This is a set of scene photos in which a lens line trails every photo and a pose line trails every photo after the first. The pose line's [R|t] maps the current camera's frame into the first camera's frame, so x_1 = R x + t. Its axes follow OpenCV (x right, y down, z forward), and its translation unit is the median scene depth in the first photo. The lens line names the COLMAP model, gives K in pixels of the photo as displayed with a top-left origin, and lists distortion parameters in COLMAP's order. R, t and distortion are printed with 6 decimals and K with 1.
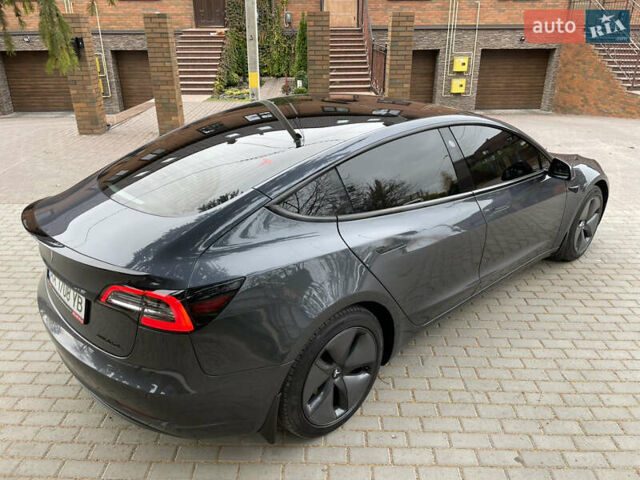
lens RADIAL K [[497.3, 0, 320.0], [0, 497.3, 240.0], [0, 0, 1]] dist [0.078106, -0.114390]
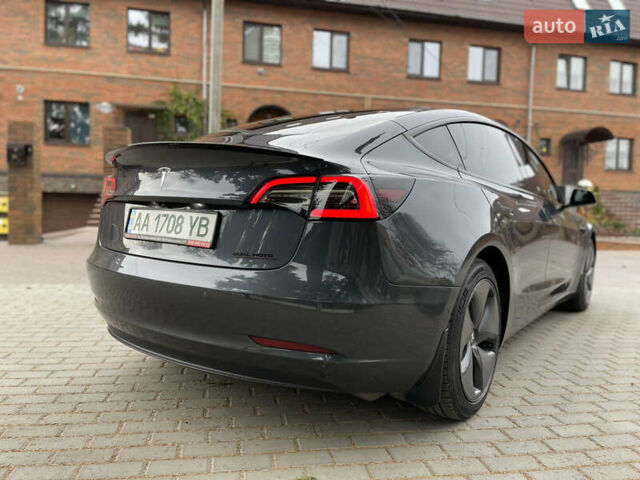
lens RADIAL K [[509.6, 0, 303.5], [0, 509.6, 251.2], [0, 0, 1]] dist [0.069249, -0.124525]
pose [[0.980308, 0.021865, 0.196260, -0.142524], [0.046634, 0.940109, -0.337670, 0.135012], [-0.191888, 0.340173, 0.920577, 0.061215]]
